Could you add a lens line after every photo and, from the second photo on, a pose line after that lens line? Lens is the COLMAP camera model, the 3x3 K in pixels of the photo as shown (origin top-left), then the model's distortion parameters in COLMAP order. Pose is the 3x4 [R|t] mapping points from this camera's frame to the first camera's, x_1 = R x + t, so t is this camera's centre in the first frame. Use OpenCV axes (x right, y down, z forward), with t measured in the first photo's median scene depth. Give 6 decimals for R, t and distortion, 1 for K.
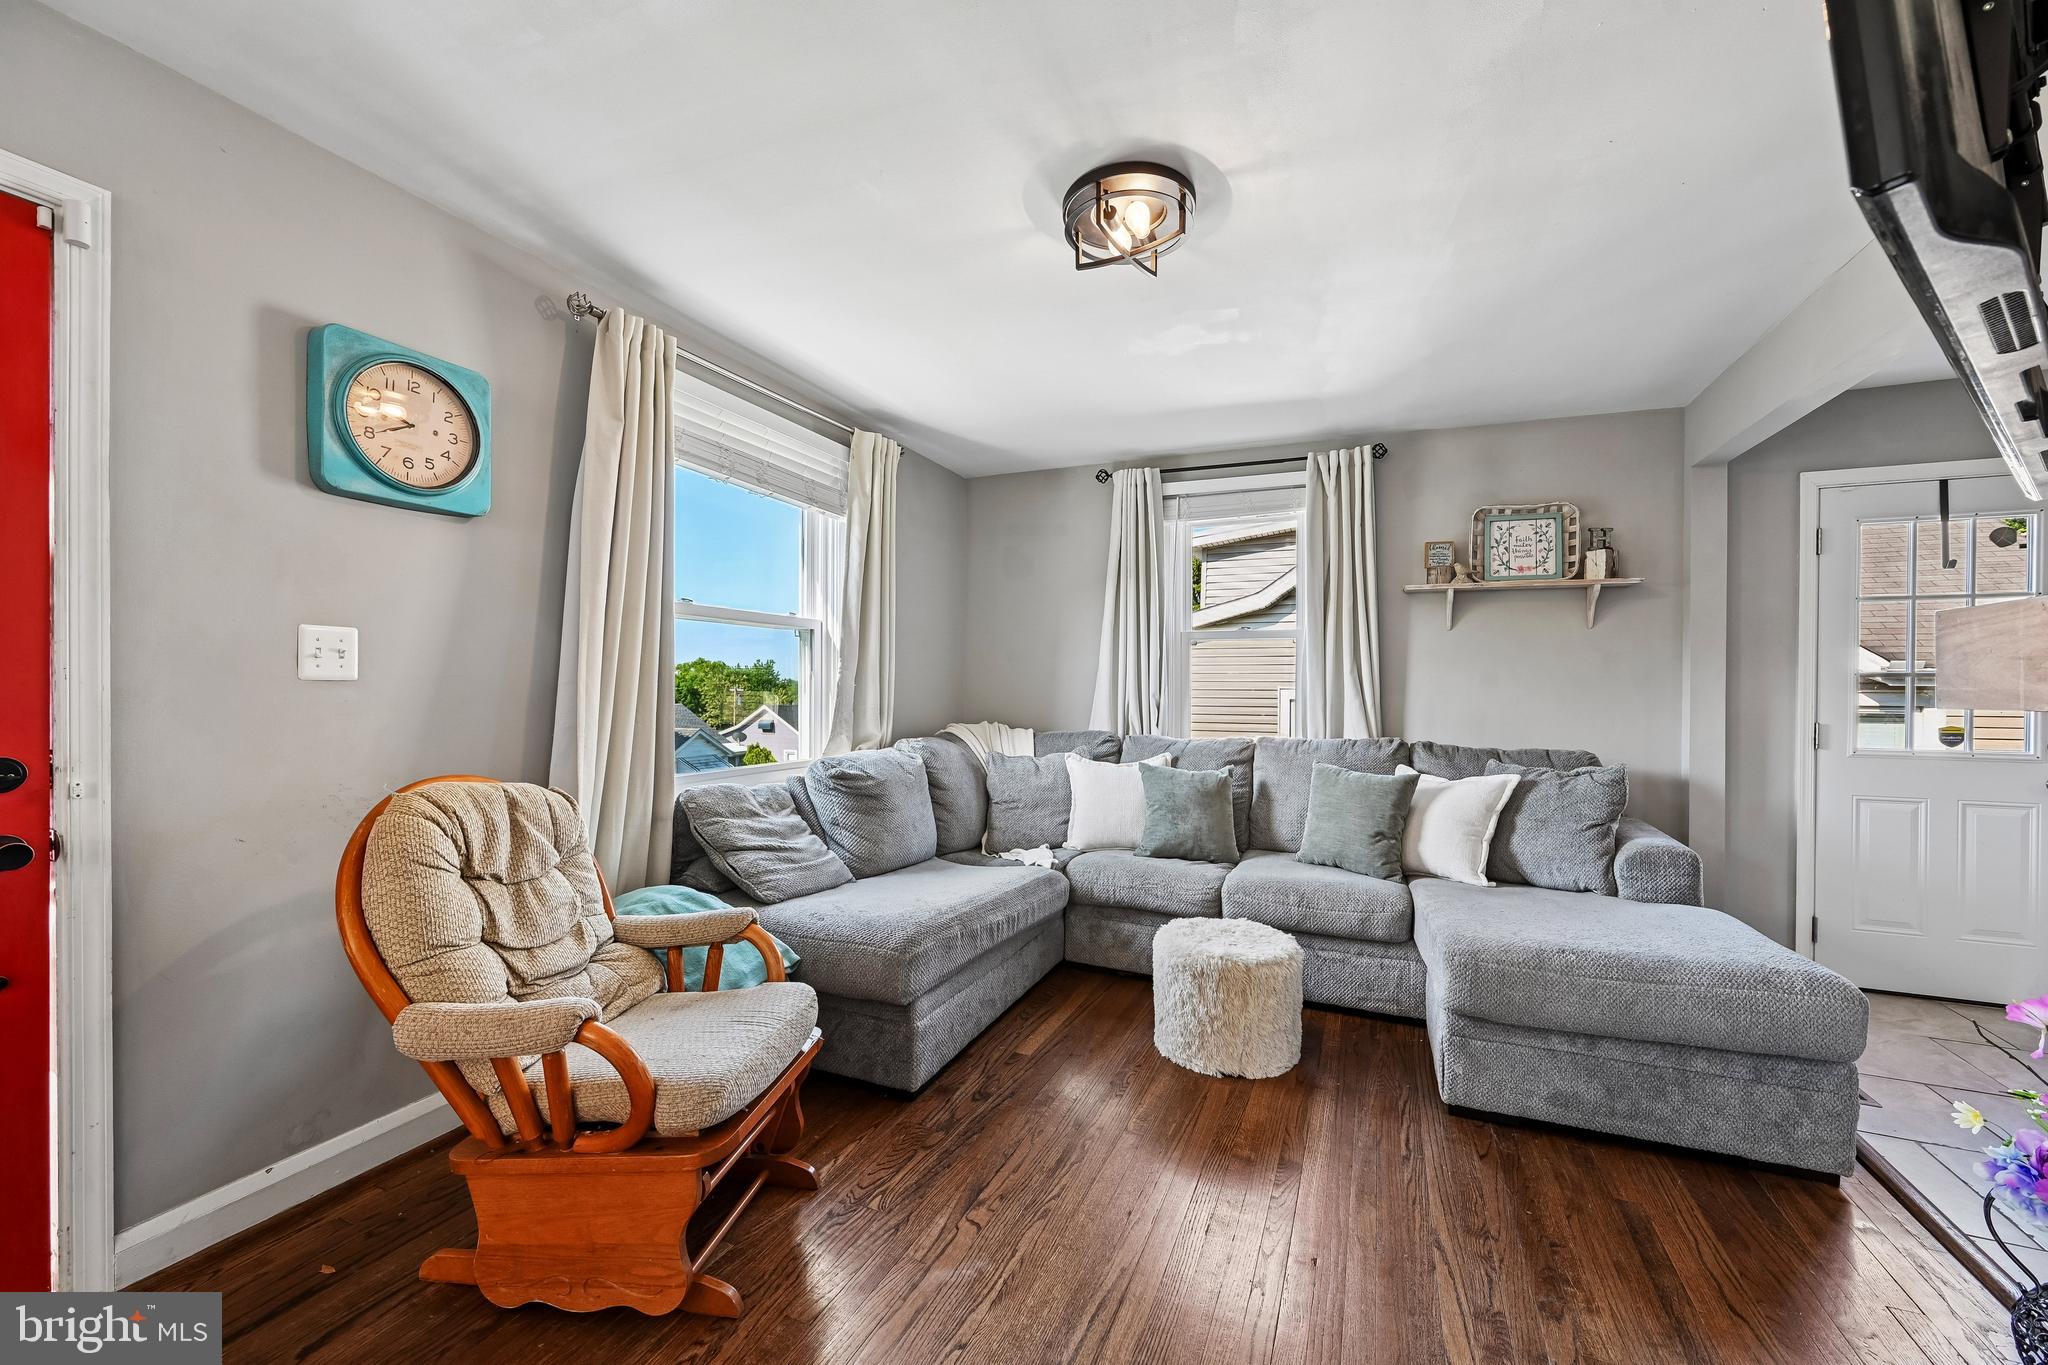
lens RADIAL K [[806.5, 0, 1032.4], [0, 806.5, 690.4], [0, 0, 1]] dist [-0.001615, -0.000368]
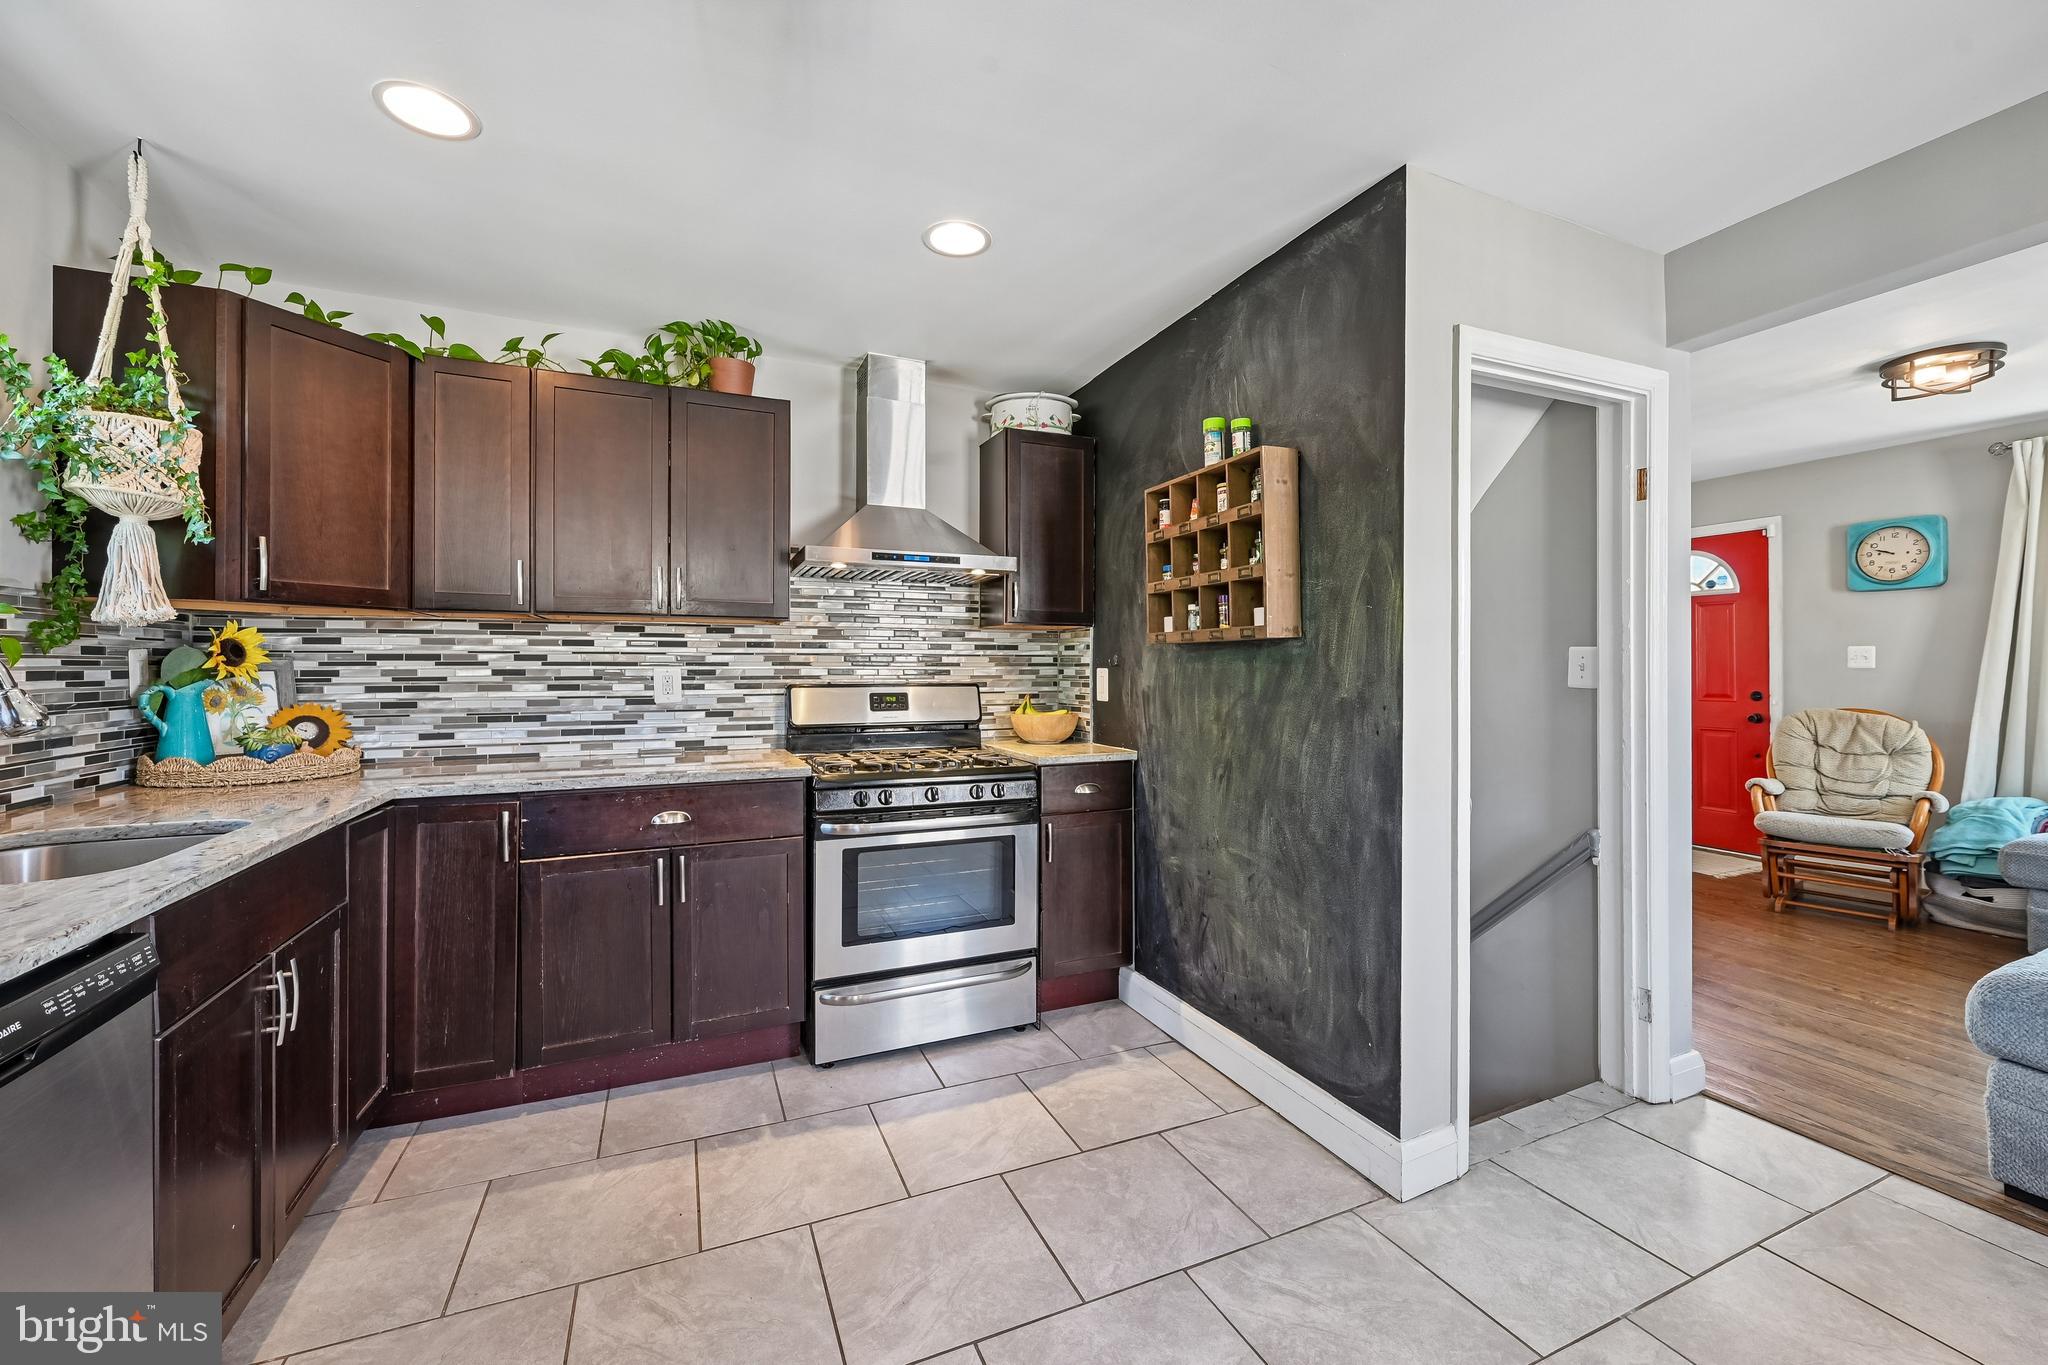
lens RADIAL K [[806.5, 0, 1032.4], [0, 806.5, 660.5], [0, 0, 1]] dist [-0.001615, -0.000368]
pose [[-0.692795, -0.011284, -0.721047, 1.504008], [-0.006923, 0.999936, -0.008996, 0.001414], [0.721102, -0.001241, -0.692828, 0.503782]]
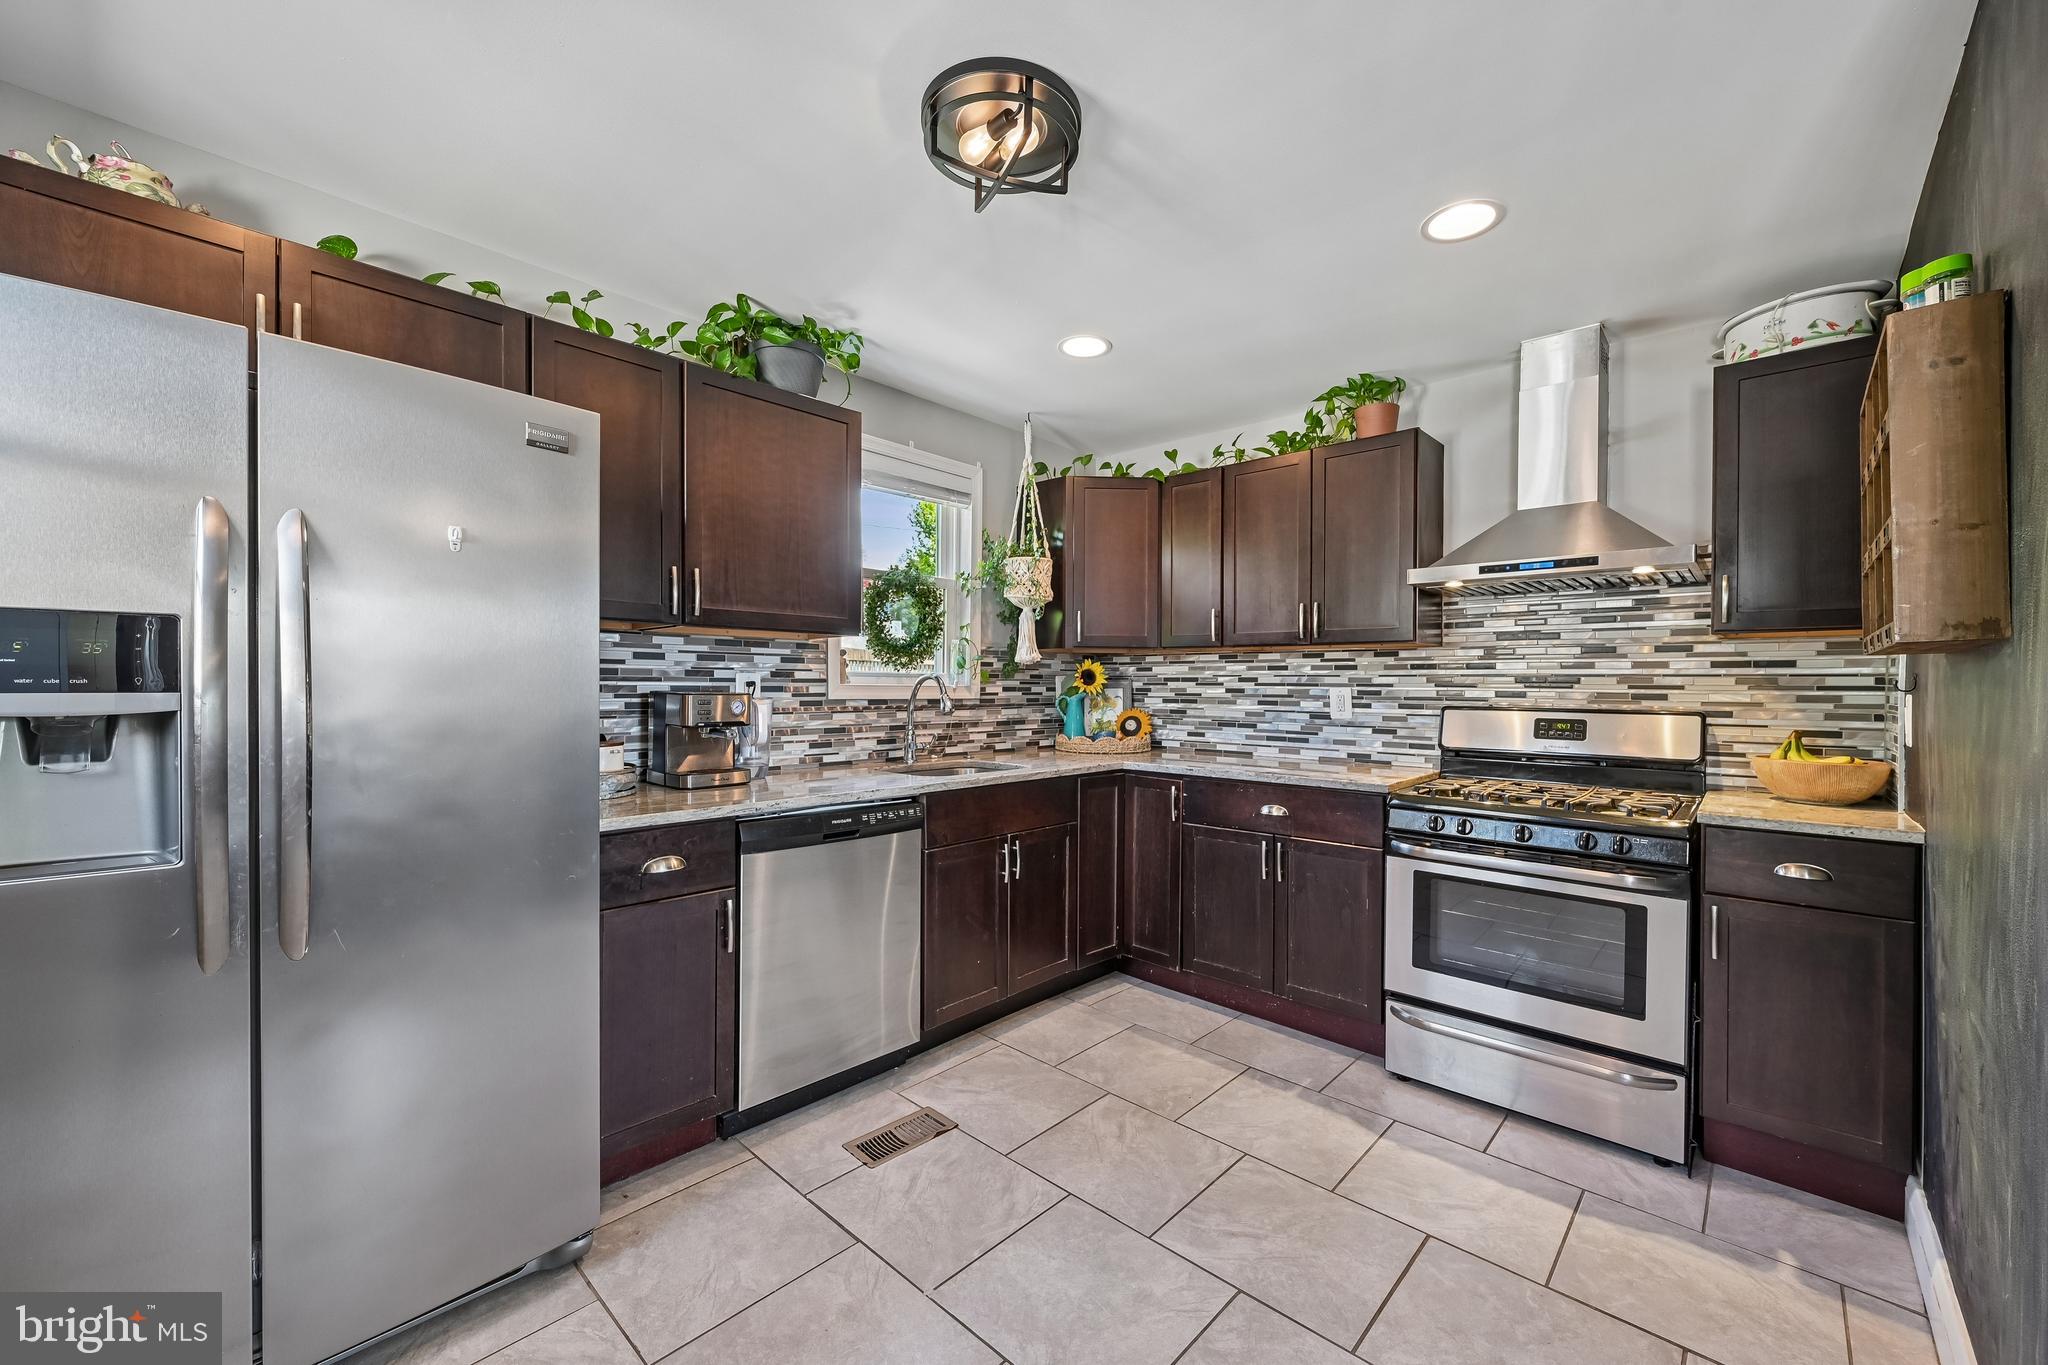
lens RADIAL K [[806.5, 0, 1057.0], [0, 806.5, 685.5], [0, 0, 1]] dist [-0.001615, -0.000368]
pose [[-0.943599, -0.013362, 0.330821, 1.134321], [-0.011892, 0.999908, 0.006466, -0.001727], [-0.330878, 0.002168, -0.943671, 0.685598]]
